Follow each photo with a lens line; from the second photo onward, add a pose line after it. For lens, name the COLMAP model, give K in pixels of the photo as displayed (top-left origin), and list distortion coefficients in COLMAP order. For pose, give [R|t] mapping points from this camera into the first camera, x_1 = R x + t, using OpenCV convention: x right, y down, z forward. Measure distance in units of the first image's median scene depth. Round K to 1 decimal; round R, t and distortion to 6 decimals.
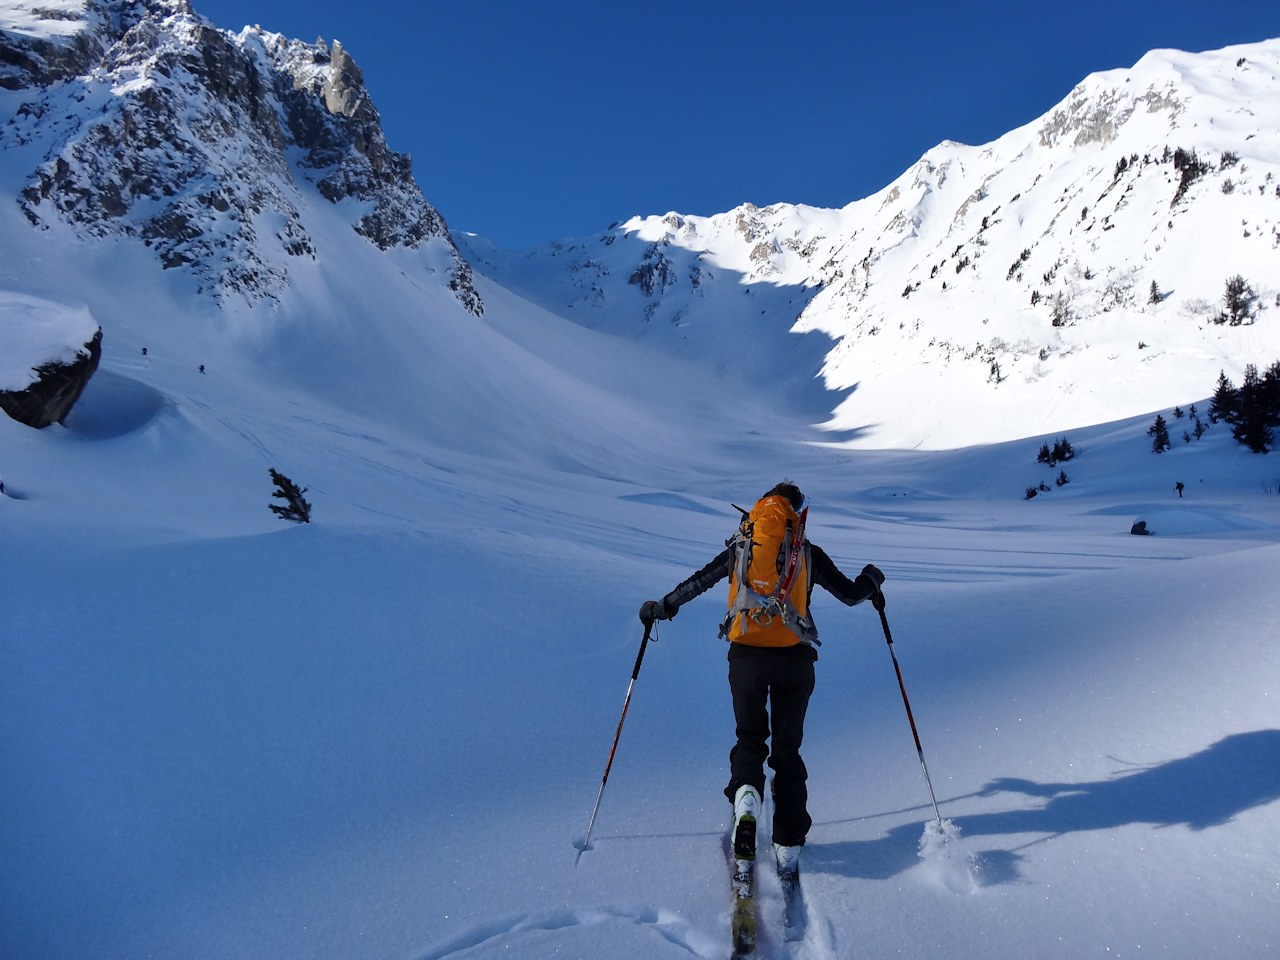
lens RADIAL K [[941.3, 0, 640.0], [0, 941.3, 480.0], [0, 0, 1]] dist [-0.000441, -0.001596]
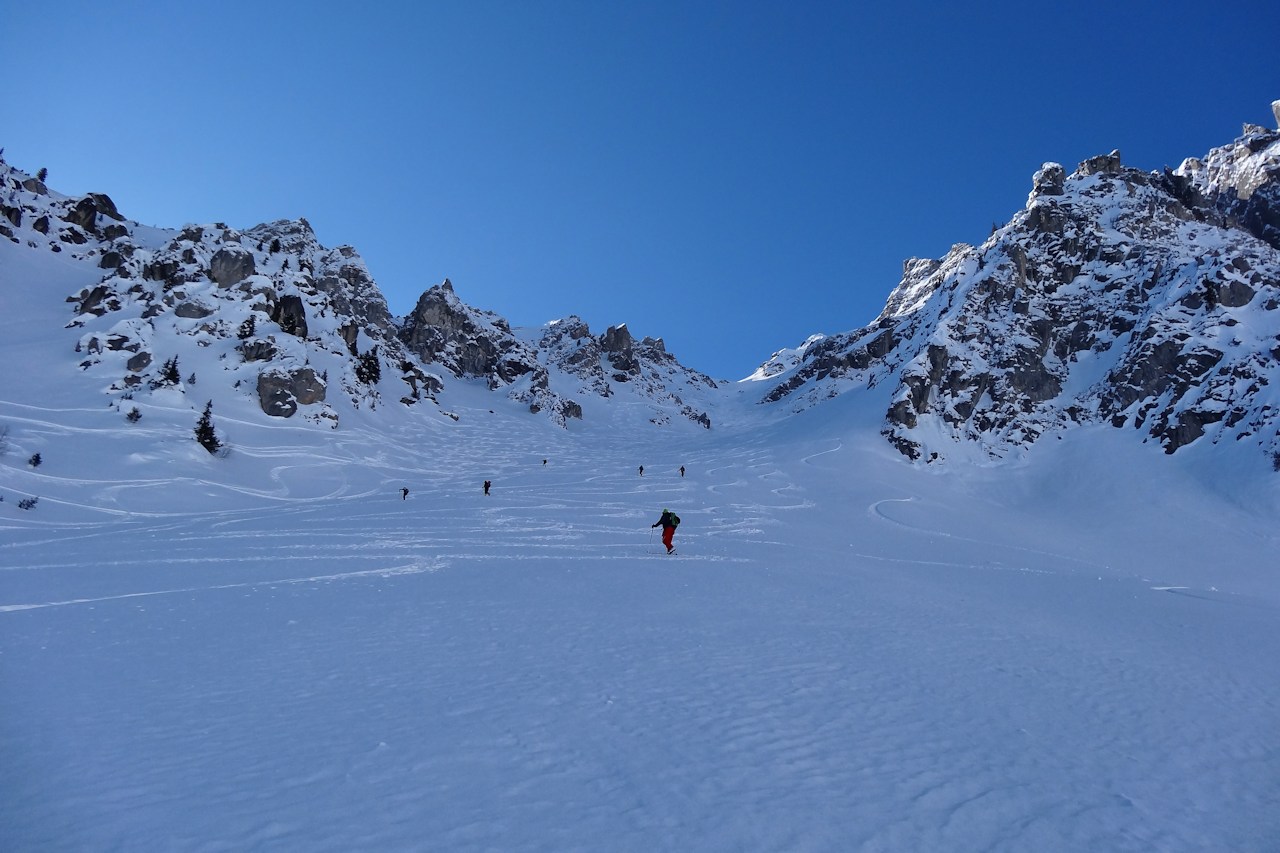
lens RADIAL K [[927.8, 0, 631.2], [0, 927.8, 444.7], [0, 0, 1]] dist [-0.003529, -0.003750]
pose [[0.529462, -0.387564, -0.754629, -0.258261], [0.123277, 0.915250, -0.383562, -0.075404], [0.839329, 0.110053, 0.532368, 0.461332]]
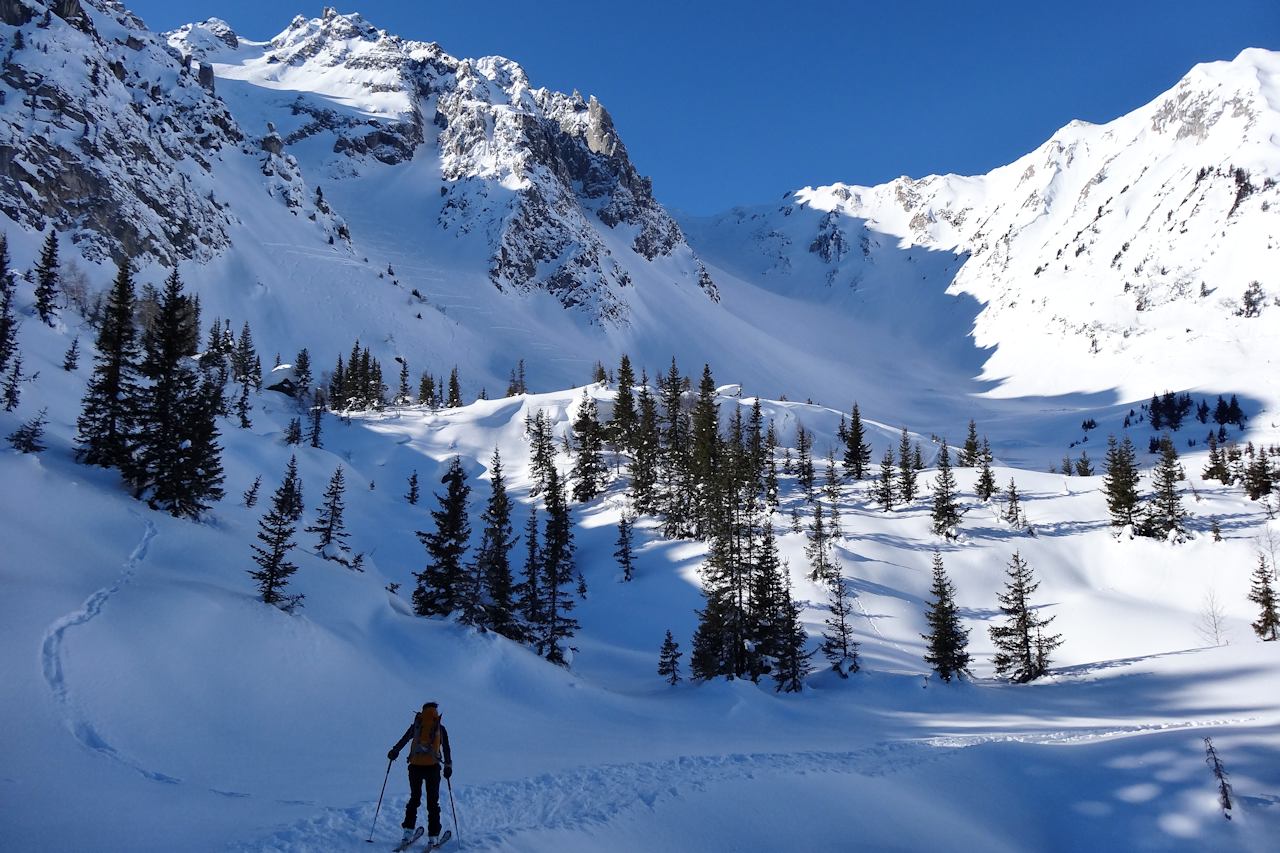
lens RADIAL K [[927.8, 0, 631.2], [0, 927.8, 444.7], [0, 0, 1]] dist [-0.003529, -0.003750]
pose [[0.986751, -0.032395, -0.158975, -0.113694], [0.041503, 0.997661, 0.054313, -0.057463], [0.156844, -0.060192, 0.985788, -0.530426]]
